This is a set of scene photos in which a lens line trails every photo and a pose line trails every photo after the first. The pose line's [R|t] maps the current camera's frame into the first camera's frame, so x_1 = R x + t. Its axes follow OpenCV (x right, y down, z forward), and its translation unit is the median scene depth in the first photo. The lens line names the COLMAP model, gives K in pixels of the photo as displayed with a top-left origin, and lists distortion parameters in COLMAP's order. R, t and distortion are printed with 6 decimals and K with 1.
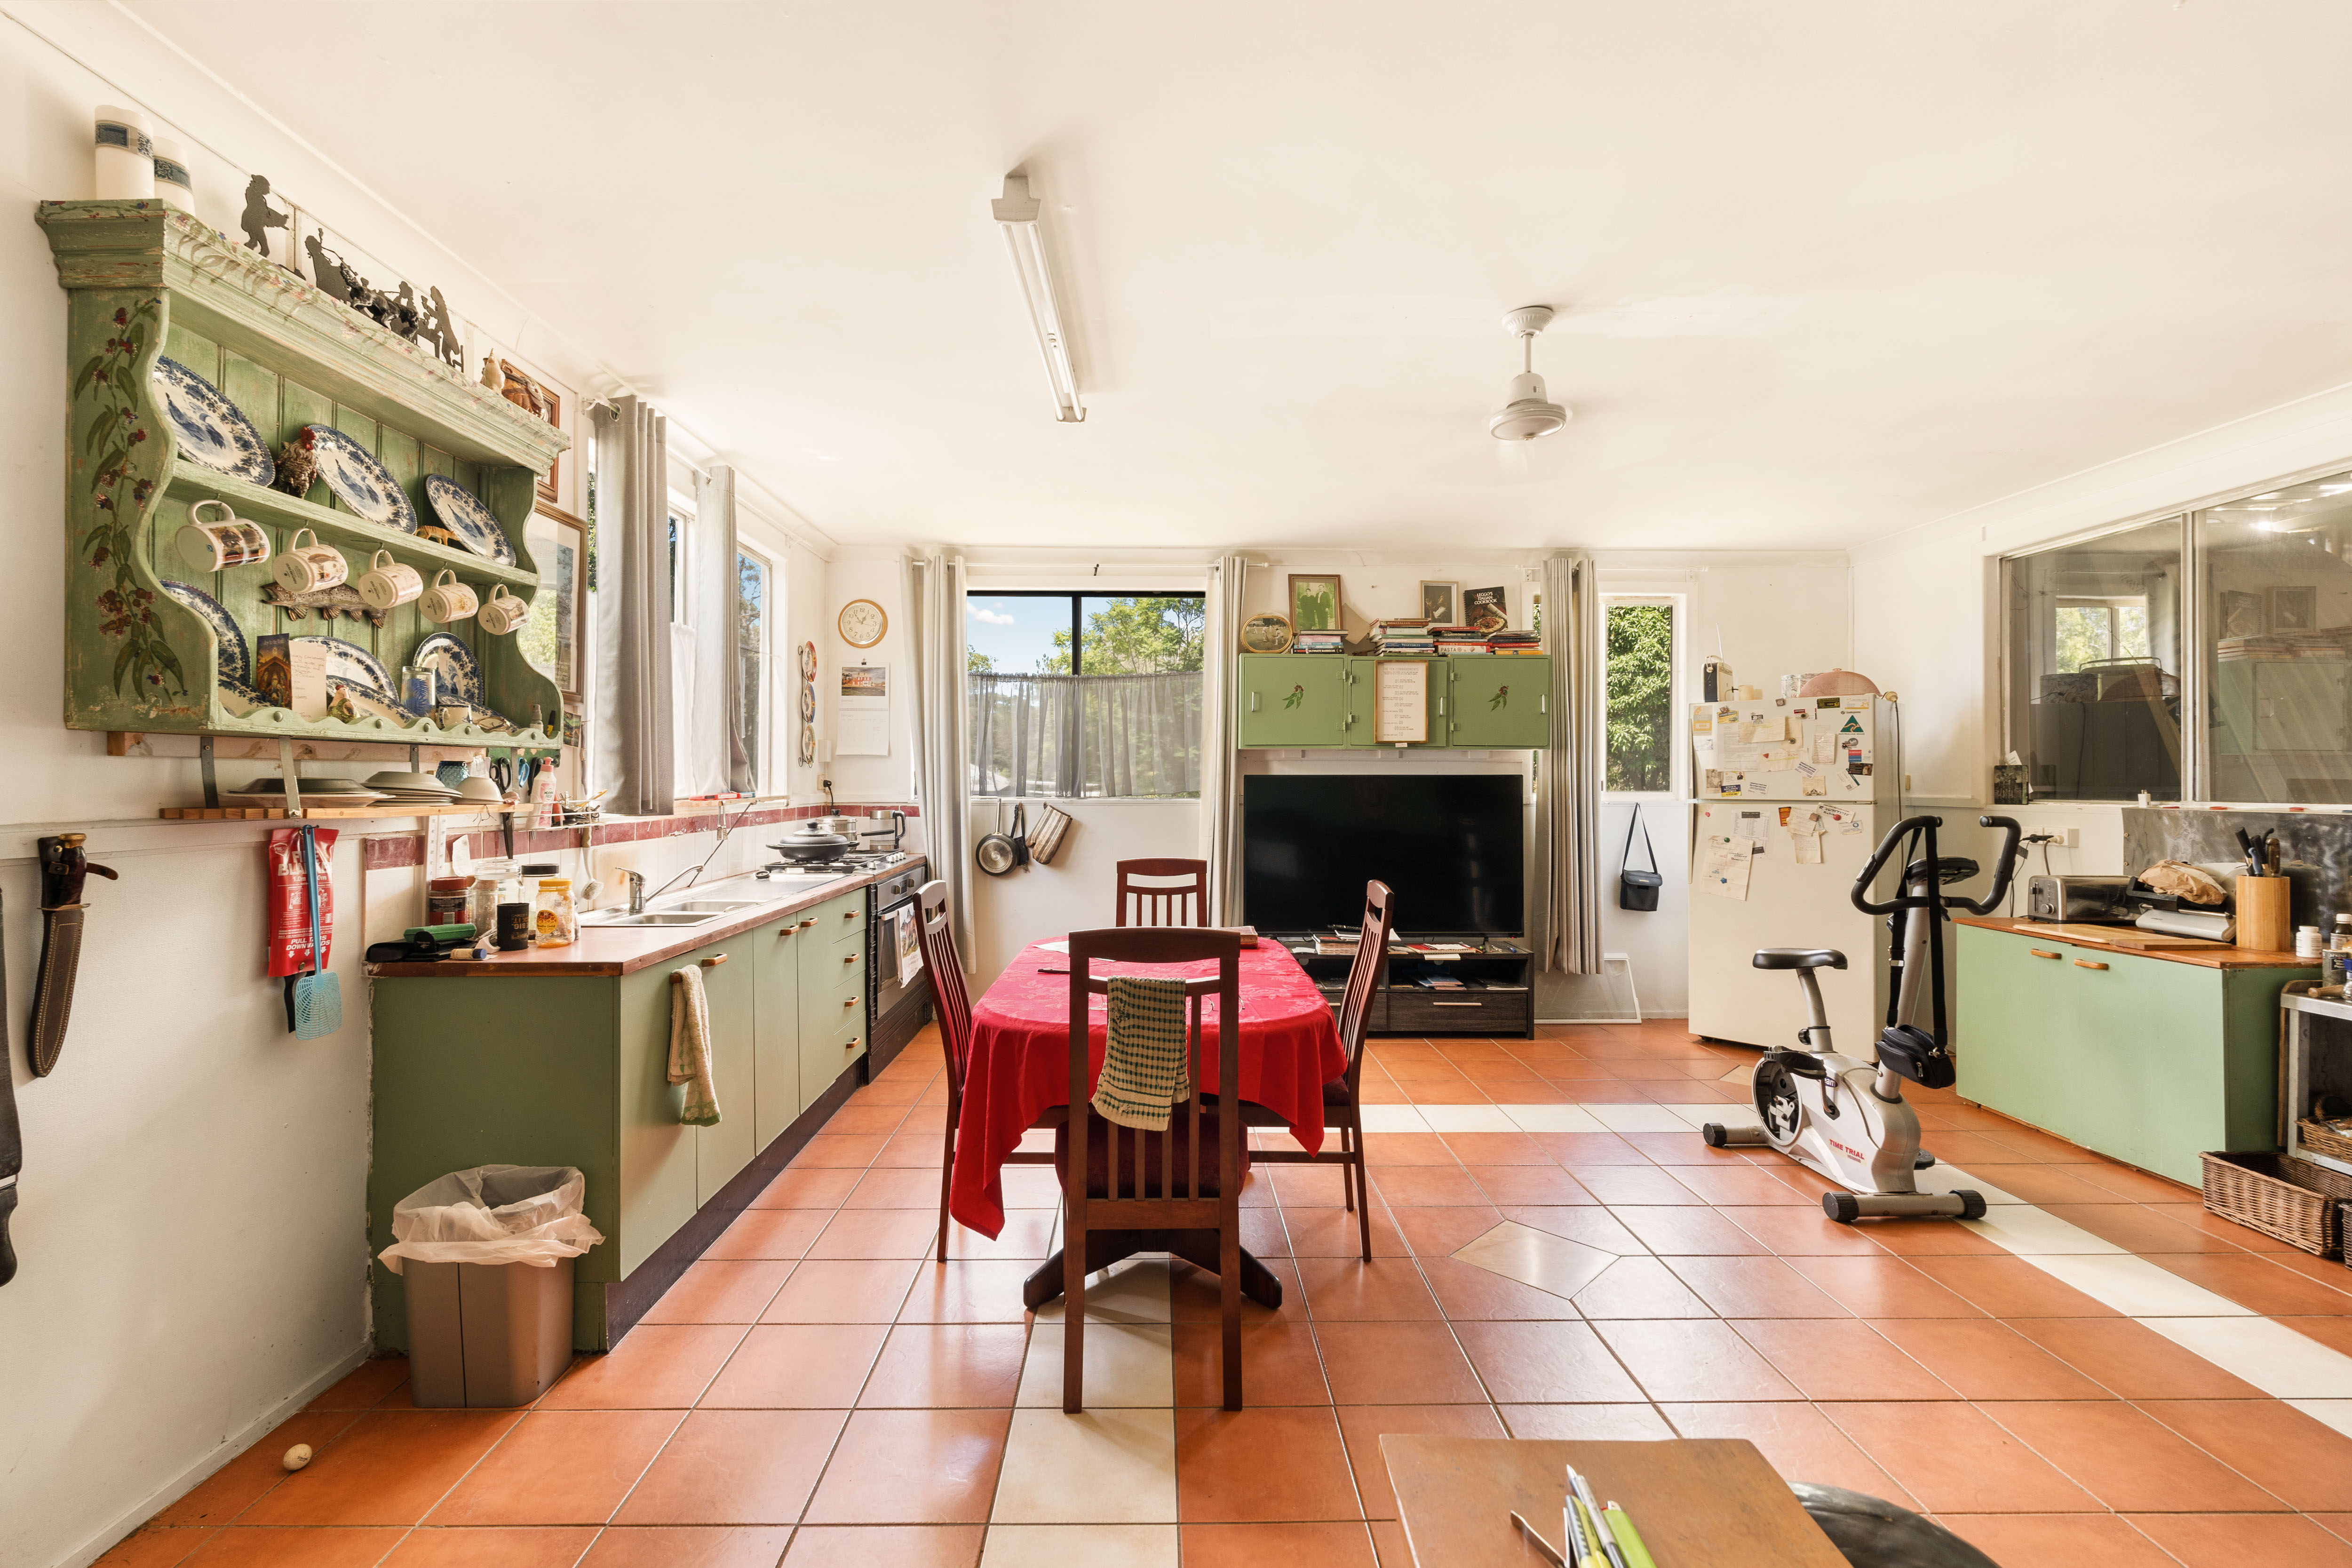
lens RADIAL K [[1043.6, 0, 1164.7], [0, 1043.6, 777.1], [0, 0, 1]] dist [-0.002356, -0.000572]
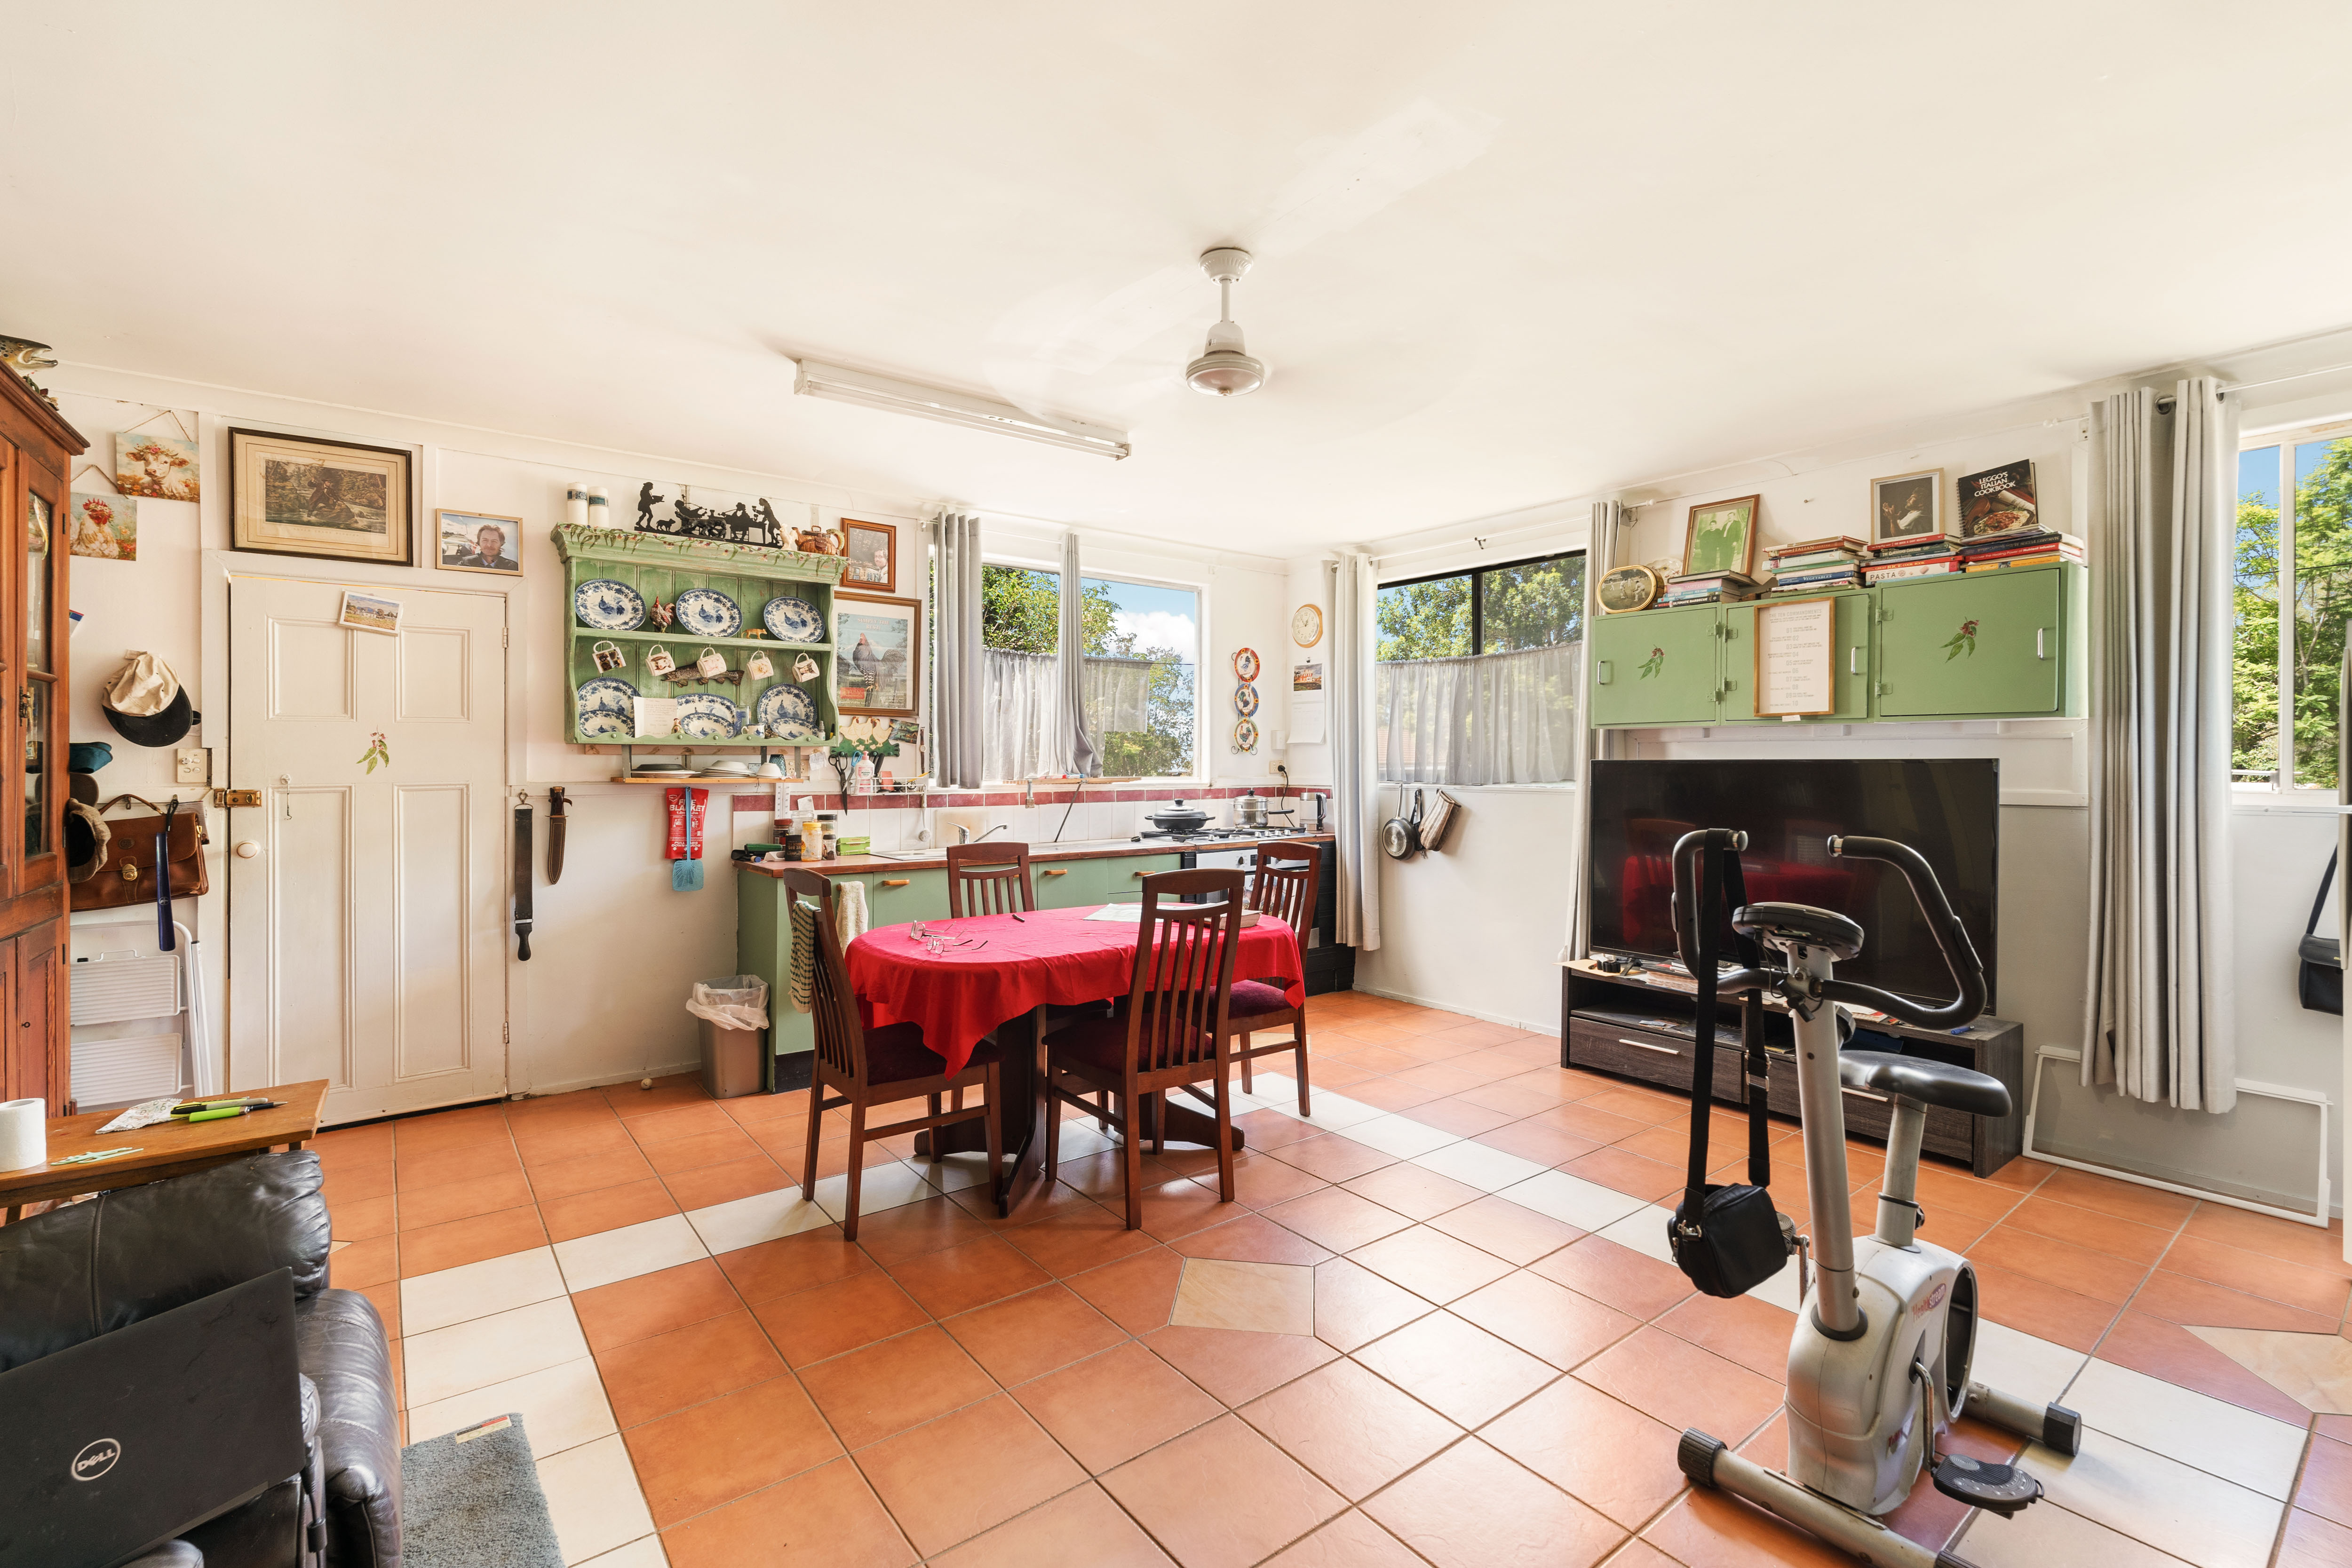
lens RADIAL K [[1043.6, 0, 1156.2], [0, 1043.6, 773.2], [0, 0, 1]] dist [-0.002356, -0.000572]
pose [[0.588362, 0.007586, -0.808562, 0.550811], [0.000770, 0.999950, 0.009942, -0.000317], [0.808598, -0.006472, 0.588326, 0.215715]]
